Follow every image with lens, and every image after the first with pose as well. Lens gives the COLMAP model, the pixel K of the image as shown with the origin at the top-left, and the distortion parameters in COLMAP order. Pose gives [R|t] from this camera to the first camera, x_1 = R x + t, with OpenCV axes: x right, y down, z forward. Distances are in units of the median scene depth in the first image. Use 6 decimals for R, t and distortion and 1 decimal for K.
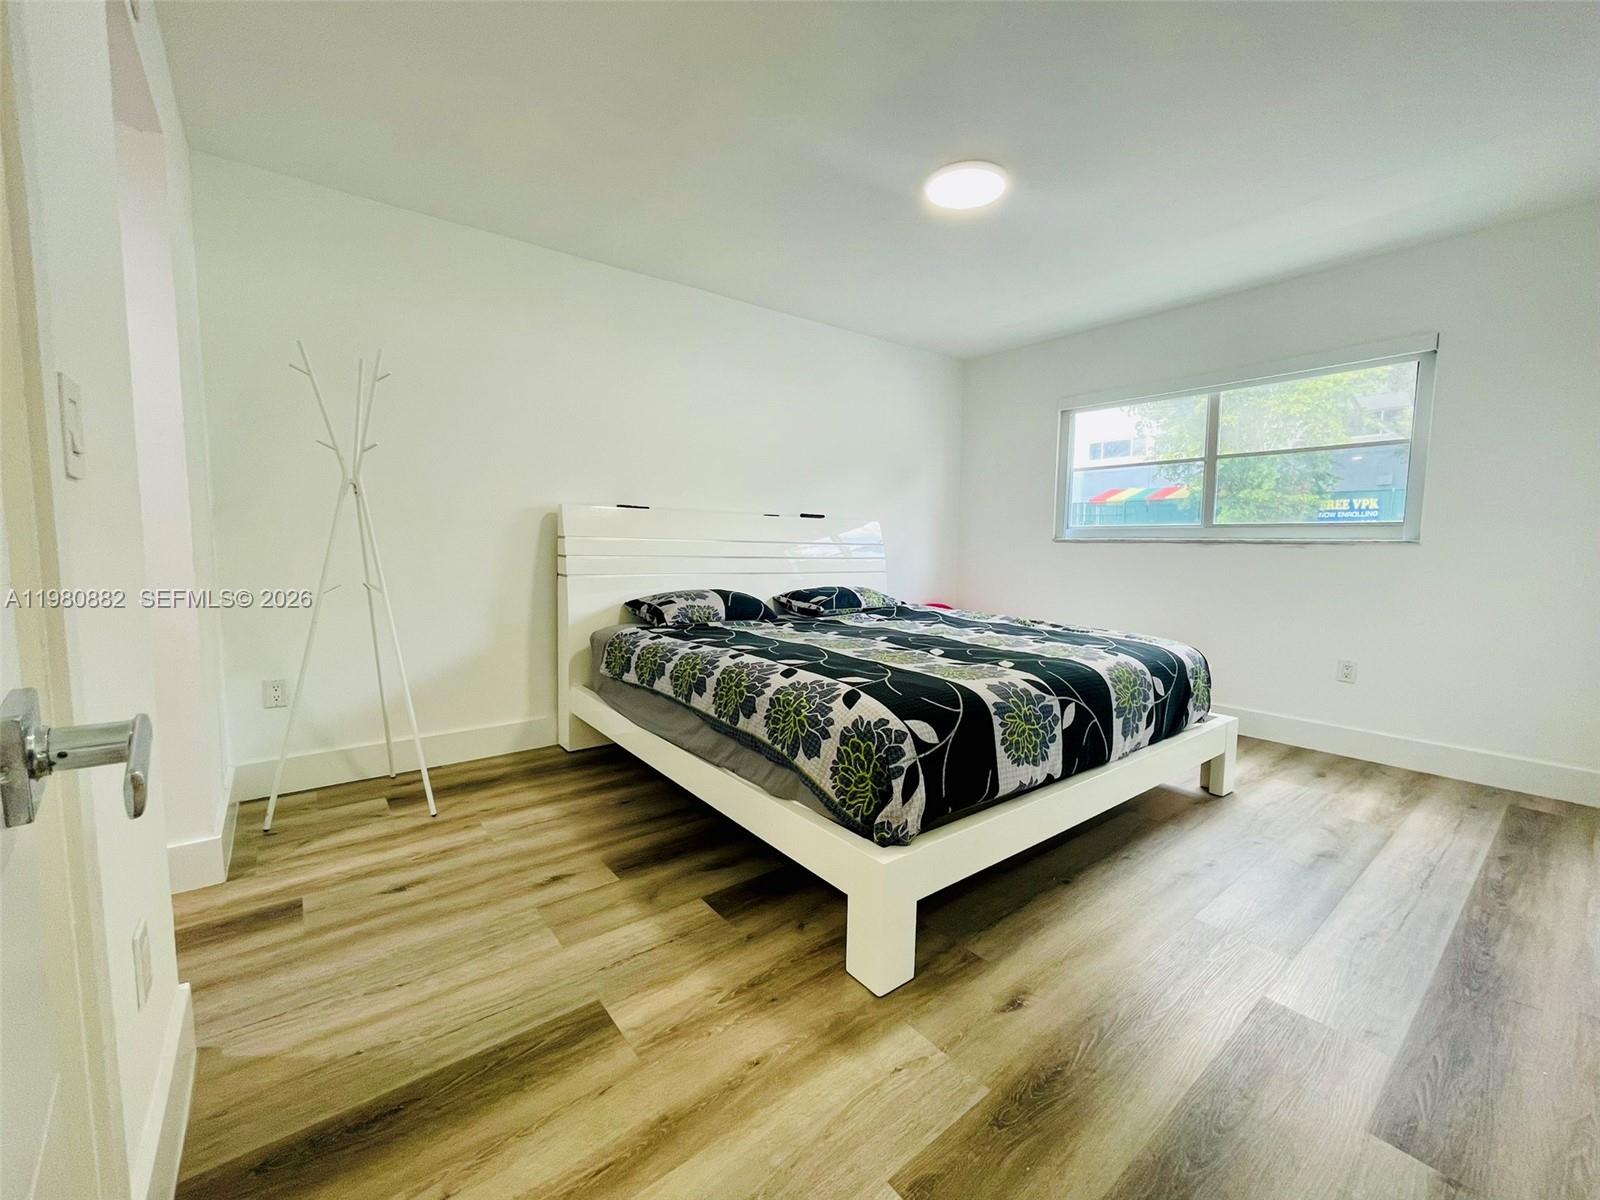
lens RADIAL K [[649.3, 0, 797.1], [0, 649.3, 599.2], [0, 0, 1]] dist [0.001062, -0.000265]
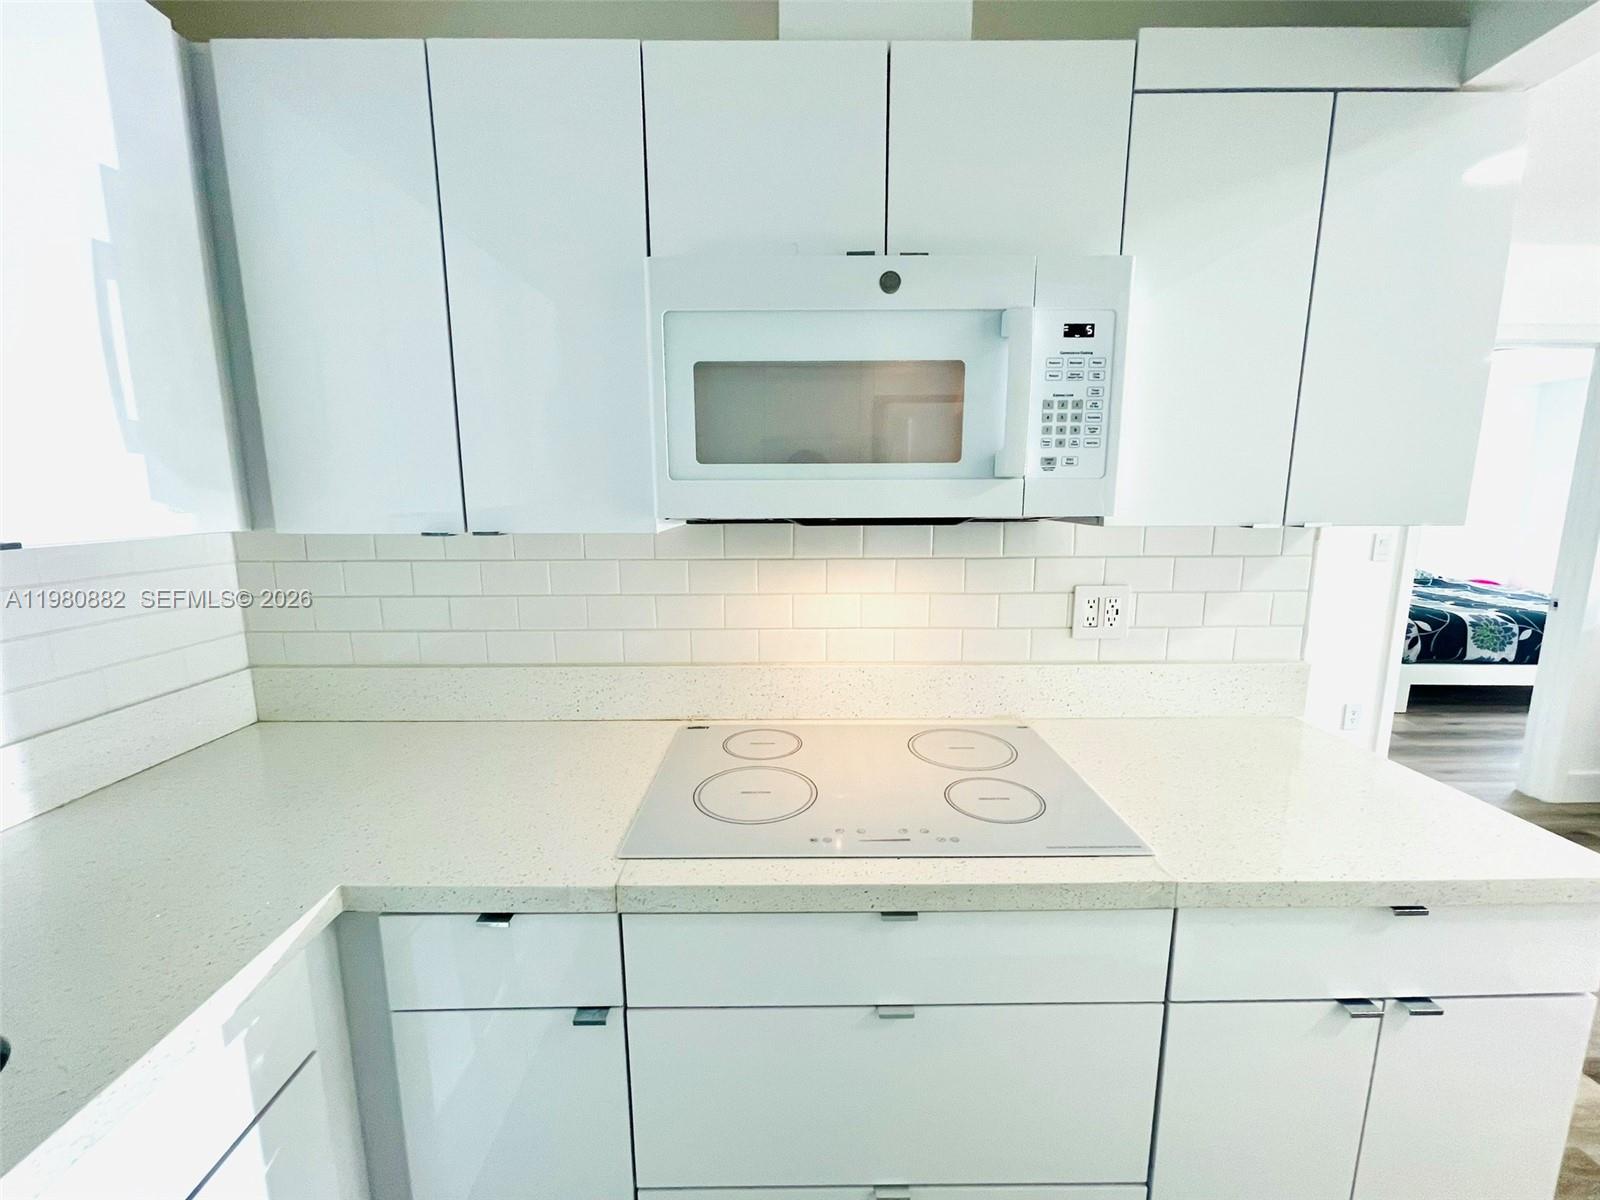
lens RADIAL K [[649.3, 0, 797.1], [0, 649.3, 599.2], [0, 0, 1]] dist [0.001062, -0.000265]
pose [[0.784216, 0.091748, -0.613667, -0.157459], [-0.049623, 0.995113, 0.085363, 0.002758], [0.618500, -0.036491, 0.784937, -2.214070]]
